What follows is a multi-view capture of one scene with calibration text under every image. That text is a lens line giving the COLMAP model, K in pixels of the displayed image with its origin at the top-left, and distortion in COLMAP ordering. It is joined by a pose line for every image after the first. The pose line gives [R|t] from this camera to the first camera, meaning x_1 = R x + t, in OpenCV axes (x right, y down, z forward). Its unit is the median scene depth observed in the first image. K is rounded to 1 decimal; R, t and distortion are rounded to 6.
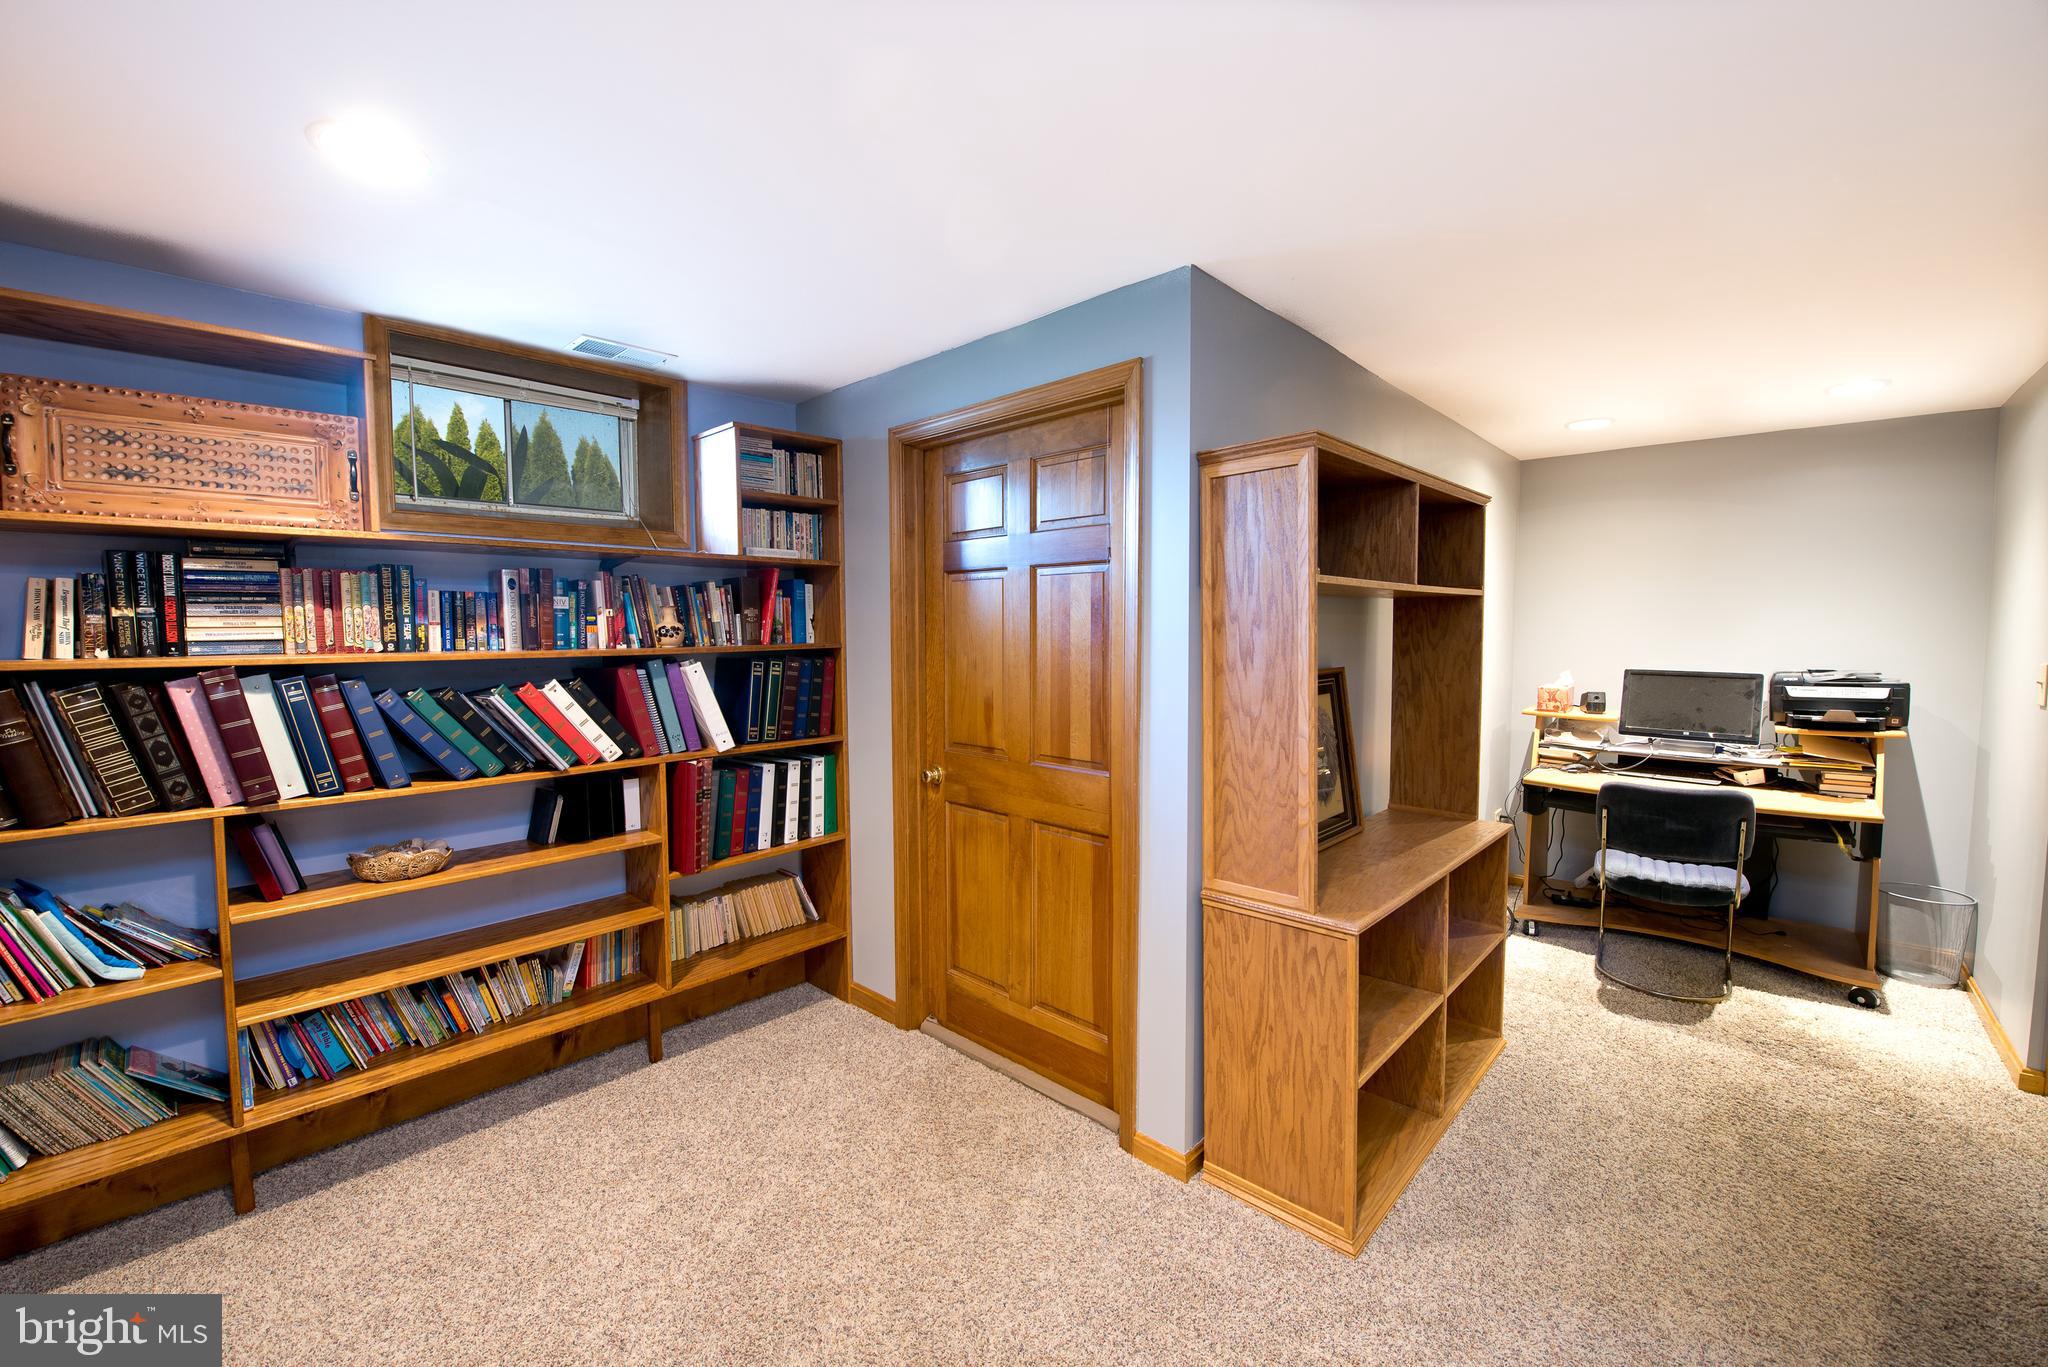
lens RADIAL K [[815.6, 0, 1023.5], [0, 815.6, 678.2], [0, 0, 1]] dist [-0.016870, -0.001778]
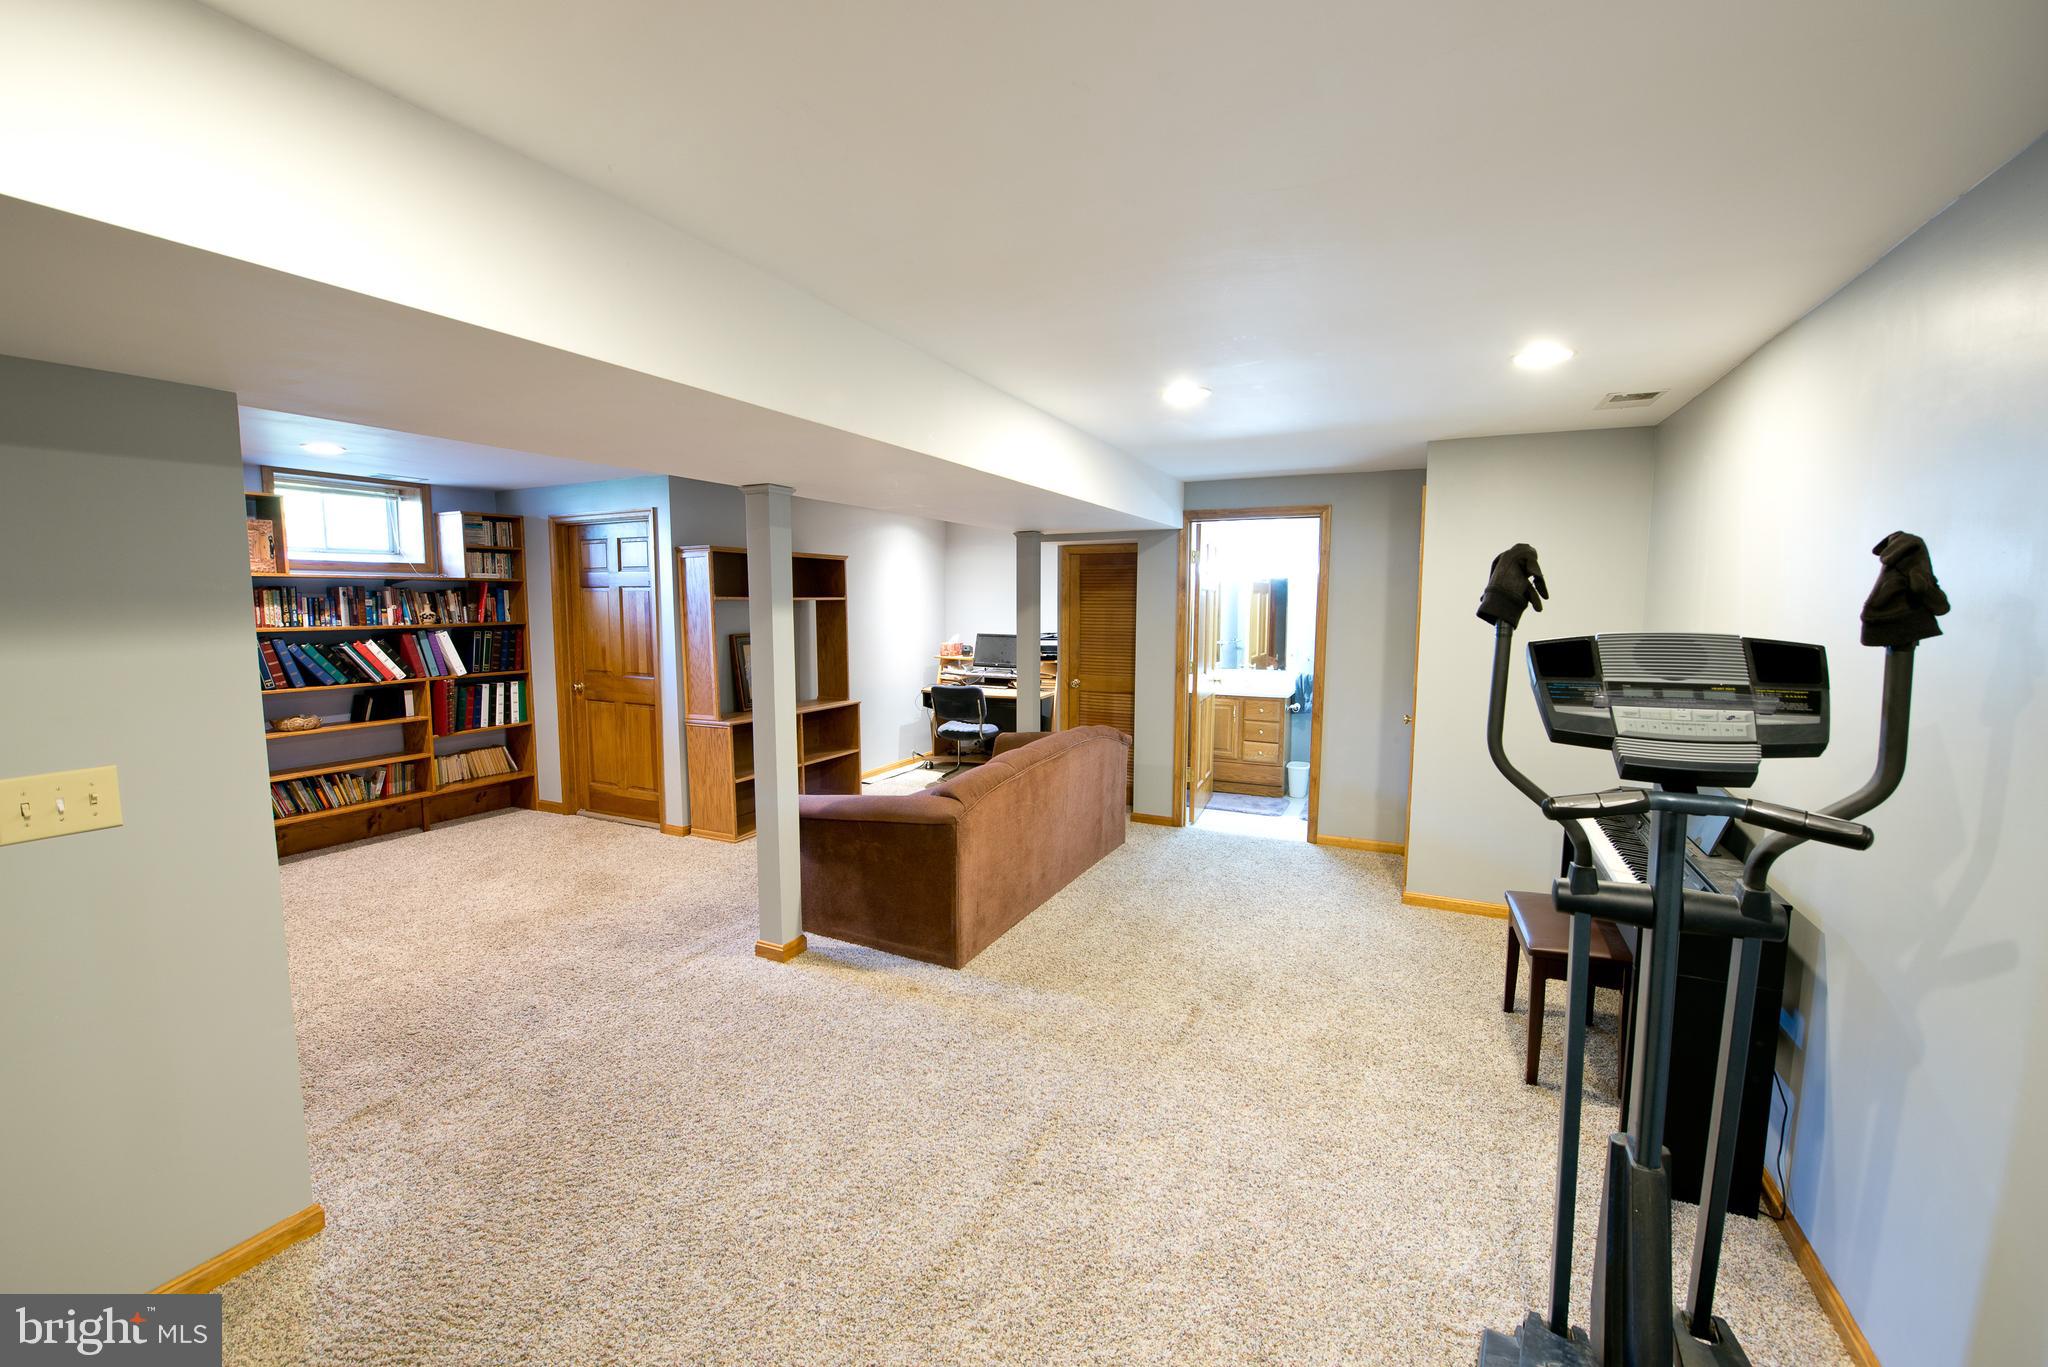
lens RADIAL K [[815.6, 0, 1026.2], [0, 815.6, 677.8], [0, 0, 1]] dist [-0.016870, -0.001778]
pose [[0.953510, -0.022222, 0.300541, 0.394357], [0.013480, 0.999424, 0.031130, 0.055254], [-0.301060, -0.025631, 0.953261, -1.436749]]
